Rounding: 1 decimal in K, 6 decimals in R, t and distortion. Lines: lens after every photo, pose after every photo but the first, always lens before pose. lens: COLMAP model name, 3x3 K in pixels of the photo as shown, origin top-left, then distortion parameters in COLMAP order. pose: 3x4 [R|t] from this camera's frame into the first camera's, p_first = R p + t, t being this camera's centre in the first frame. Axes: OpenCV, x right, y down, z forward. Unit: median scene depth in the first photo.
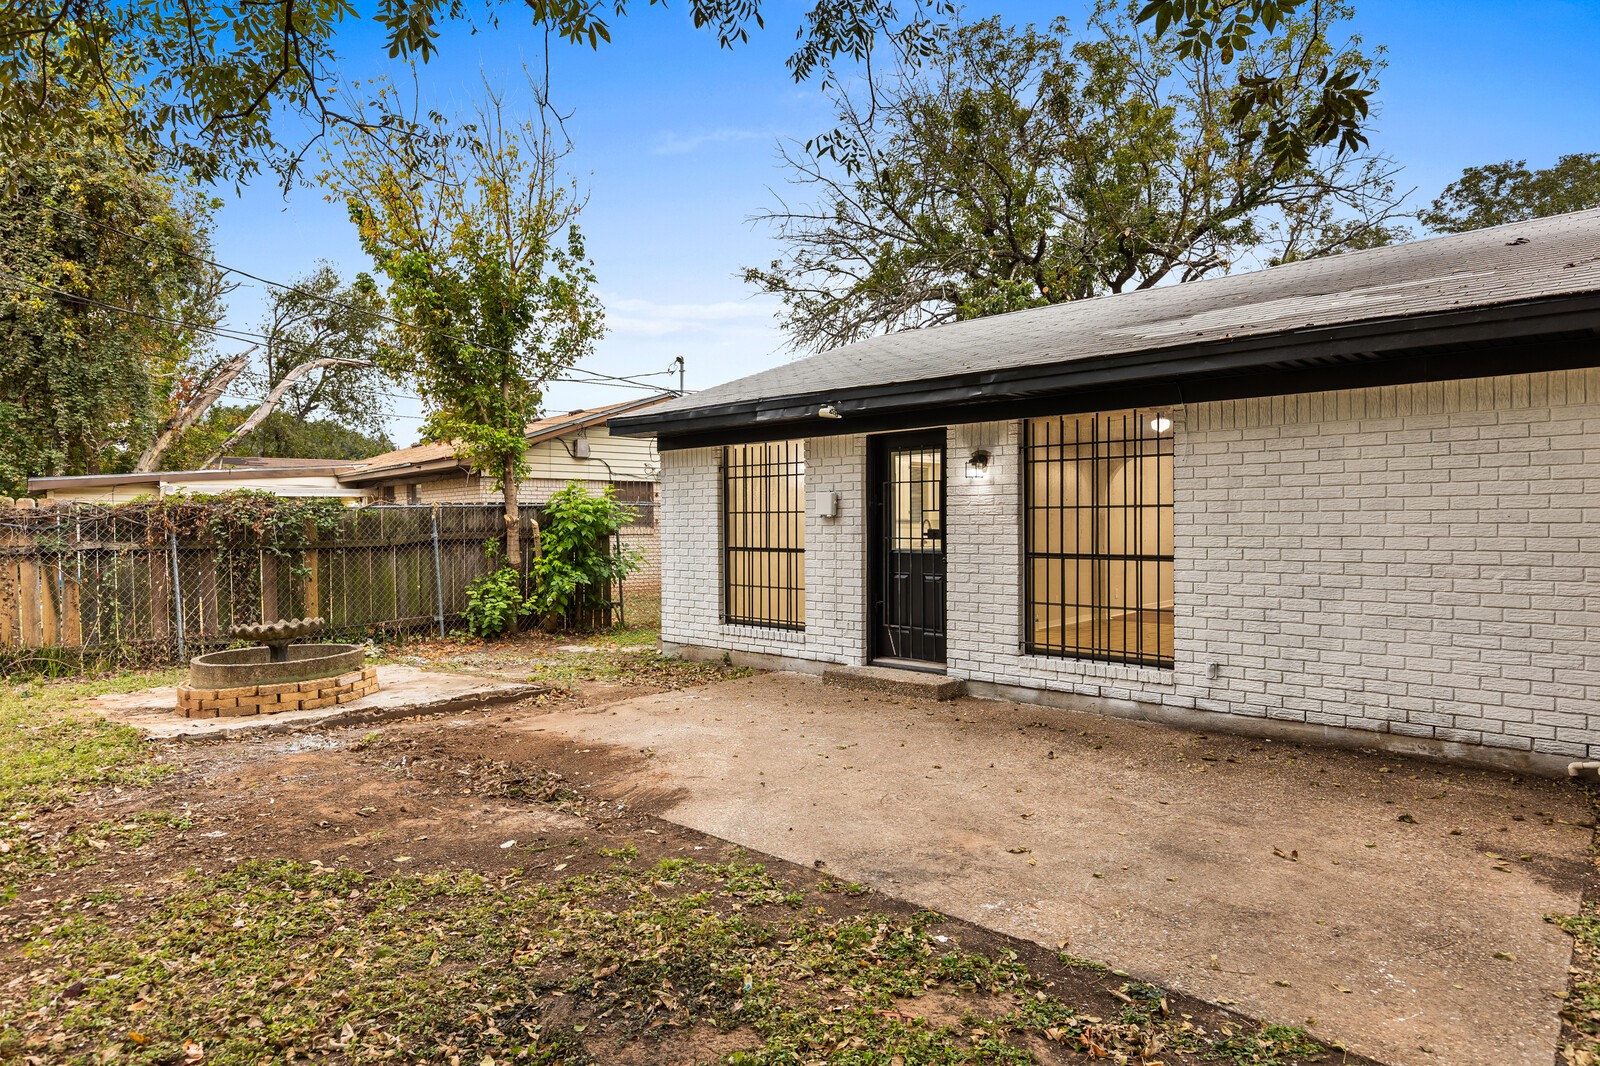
lens RADIAL K [[903.2, 0, 791.8], [0, 903.2, 531.0], [0, 0, 1]] dist [0.005043, -0.000373]
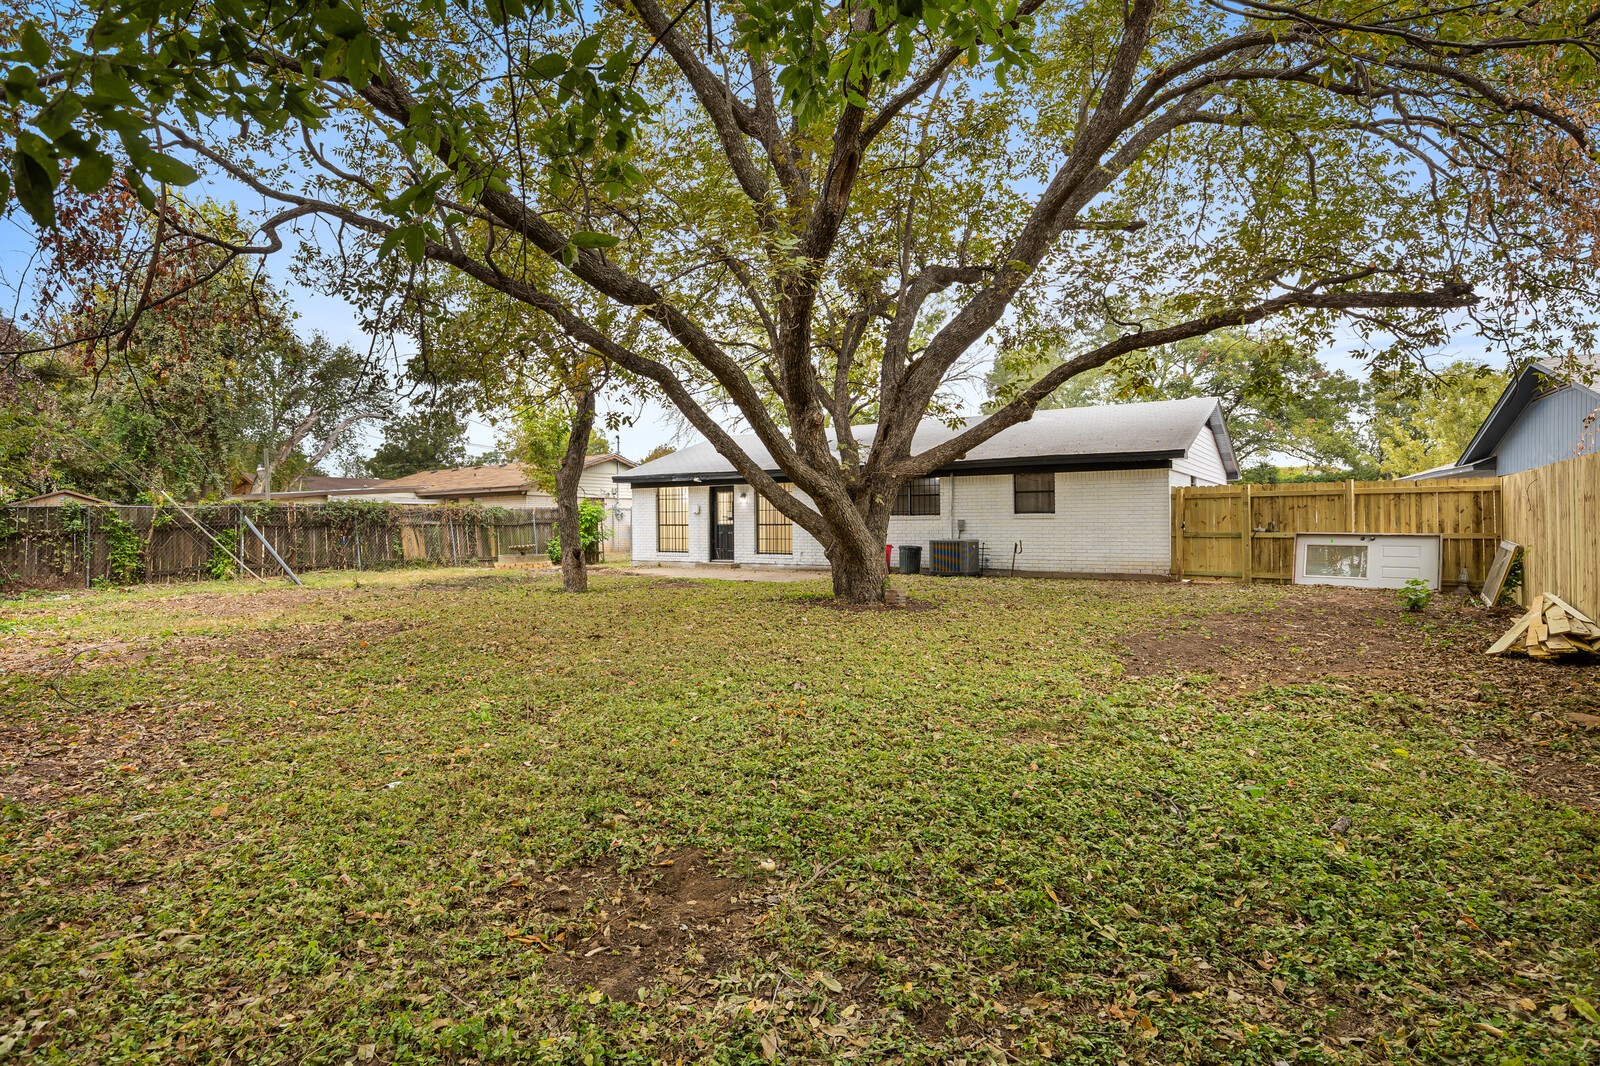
lens RADIAL K [[927.4, 0, 795.3], [0, 927.4, 530.0], [0, 0, 1]] dist [0.000016, 0.000006]
pose [[0.986041, -0.000211, 0.166503, -0.149144], [0.001037, 0.999988, -0.004872, 0.055305], [-0.166500, 0.004977, 0.986029, -2.092875]]
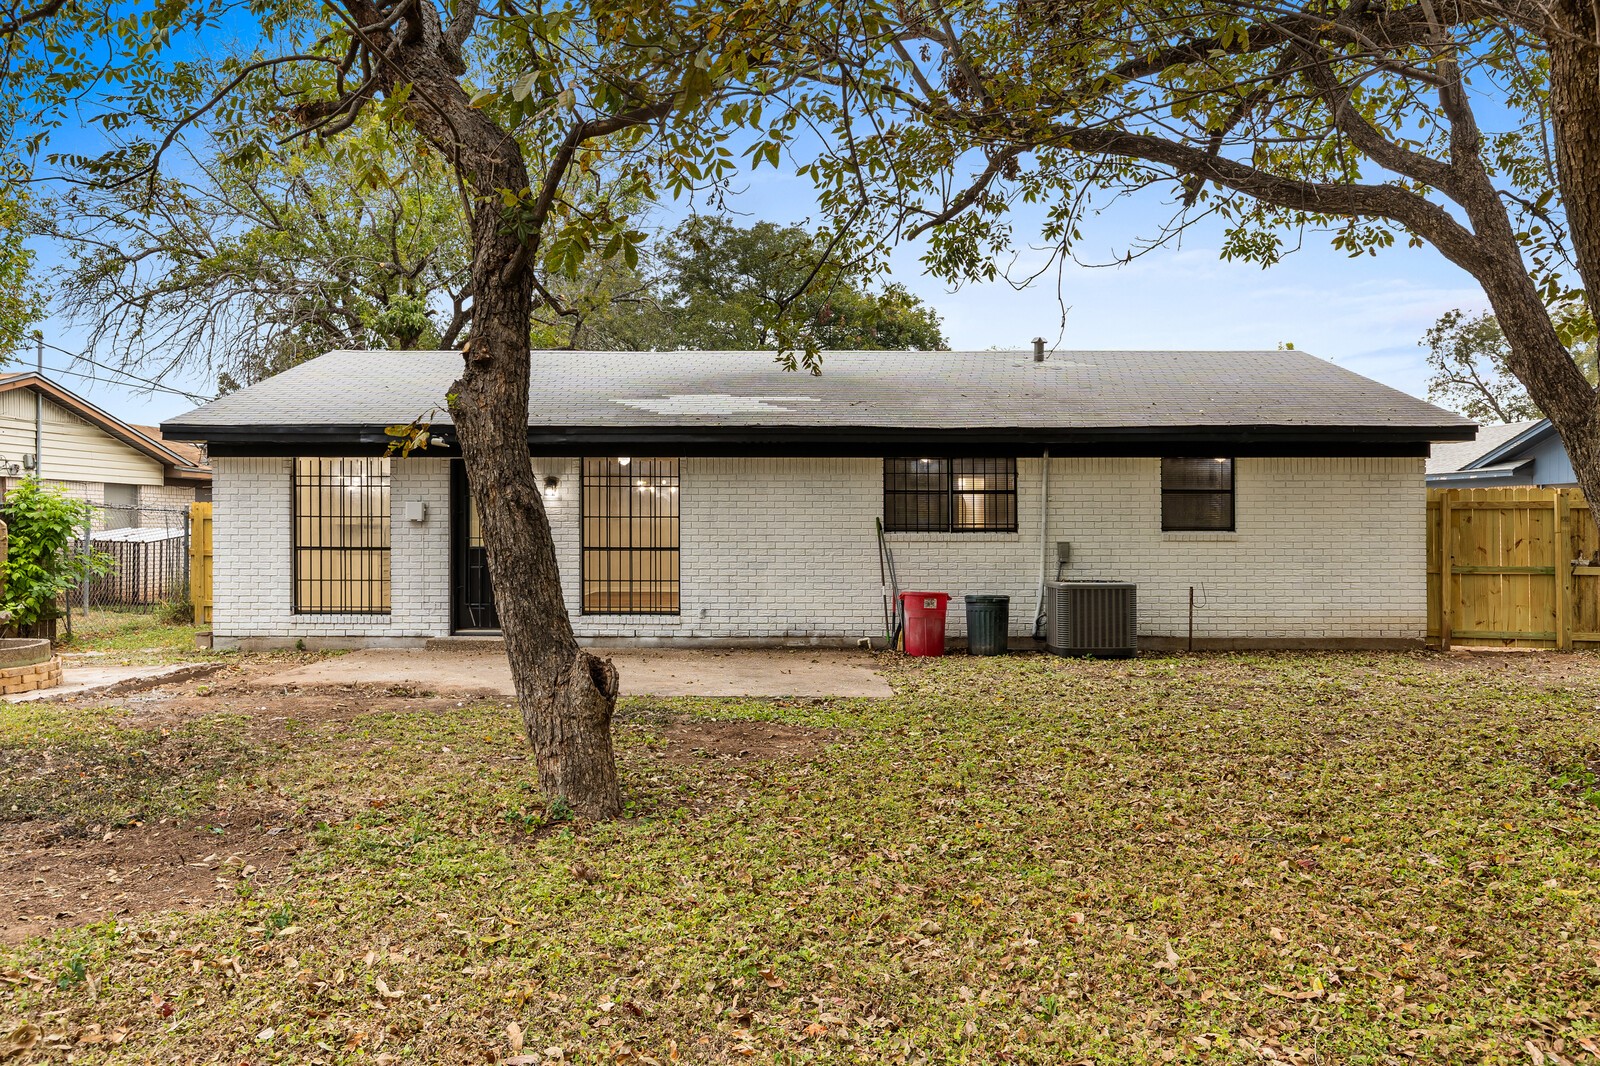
lens RADIAL K [[1094.3, 0, 802.6], [0, 1094.3, 532.7], [0, 0, 1]] dist [0.003690, 0.000974]
pose [[0.724560, 0.006200, 0.689184, -0.628007], [0.001063, 0.999948, -0.010113, 0.016415], [-0.689211, 0.008060, 0.724516, -0.485388]]
